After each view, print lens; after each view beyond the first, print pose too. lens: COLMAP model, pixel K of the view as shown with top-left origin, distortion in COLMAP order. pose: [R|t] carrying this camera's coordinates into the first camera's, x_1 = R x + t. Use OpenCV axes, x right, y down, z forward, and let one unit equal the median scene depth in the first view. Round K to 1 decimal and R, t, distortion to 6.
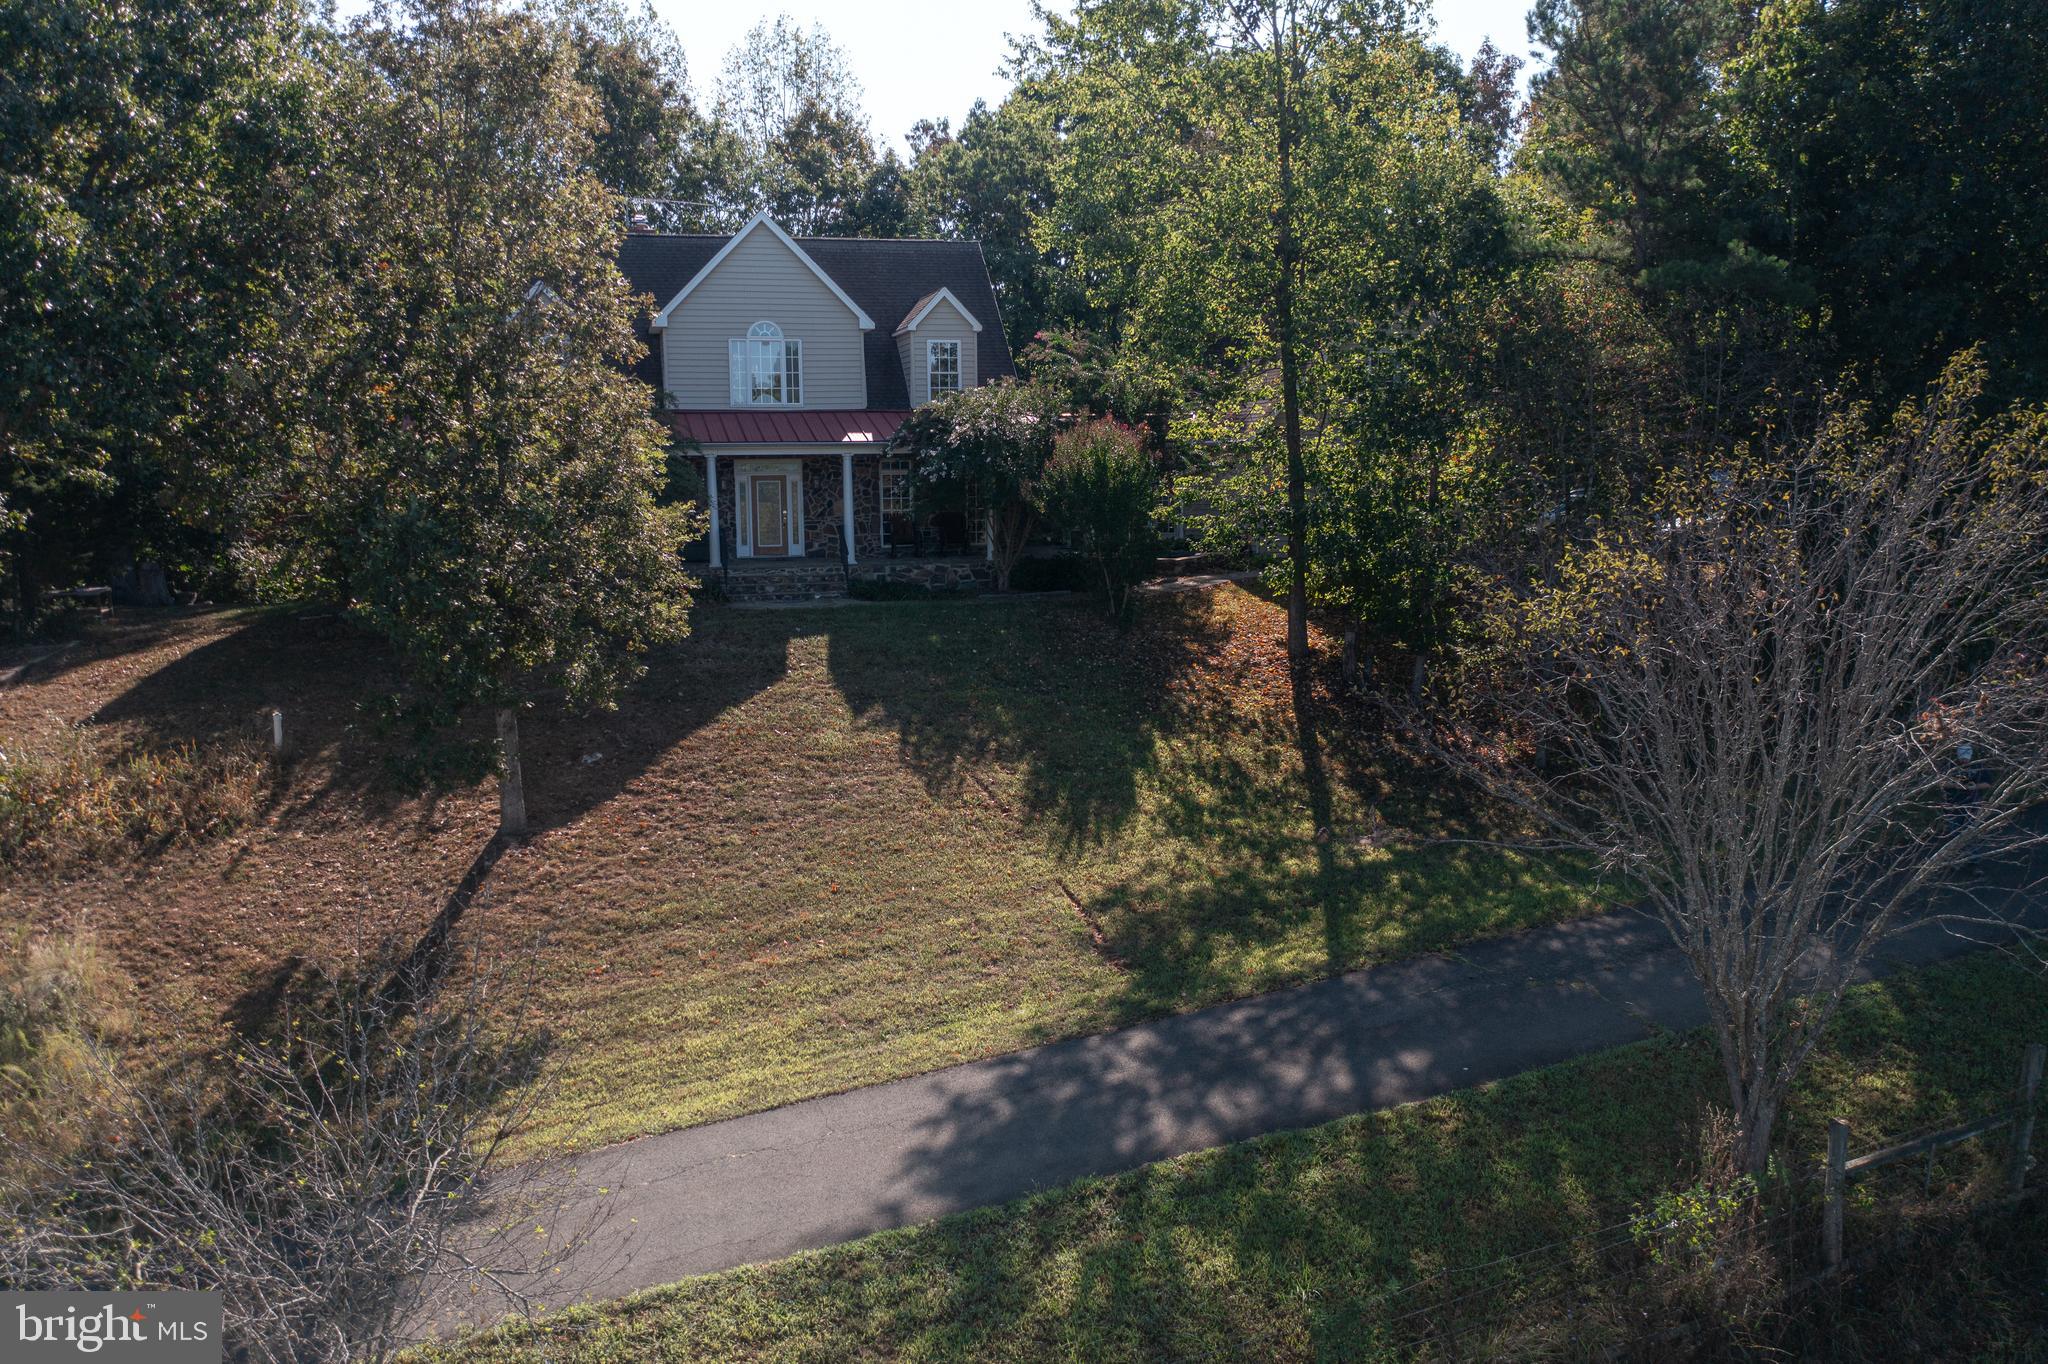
lens RADIAL K [[1614.1, 0, 1020.2], [0, 1614.1, 691.1], [0, 0, 1]] dist [-0.008129, 0.002011]
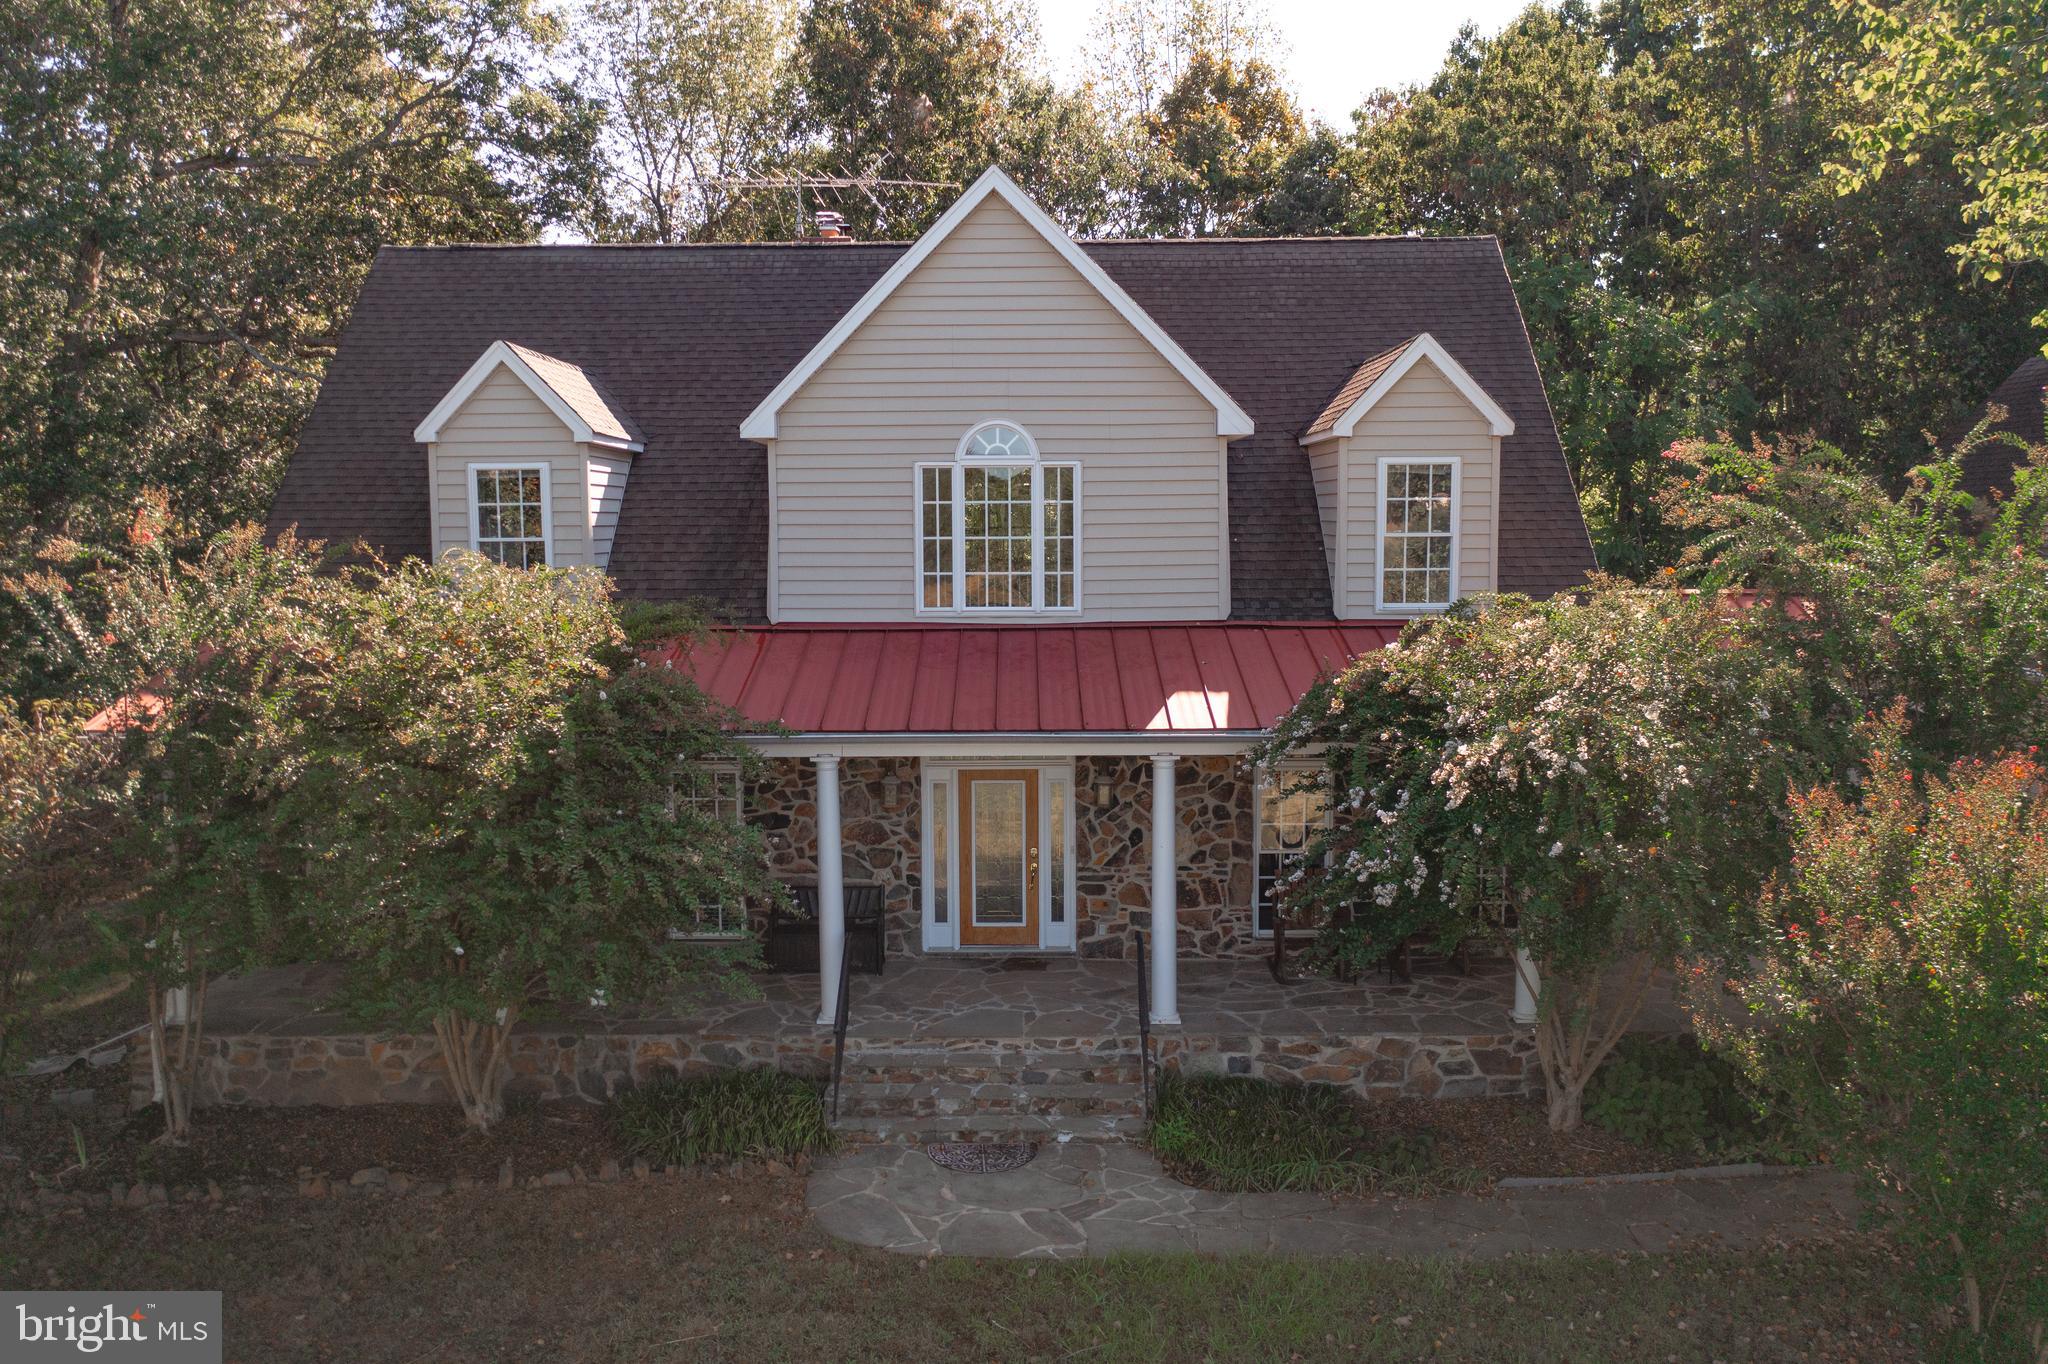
lens RADIAL K [[1614.1, 0, 1015.7], [0, 1614.1, 683.0], [0, 0, 1]] dist [-0.008129, 0.002011]
pose [[0.962794, 0.032055, -0.268327, -0.038893], [-0.041356, 0.998721, -0.029082, -0.162927], [0.267051, 0.039097, 0.962889, 0.651656]]
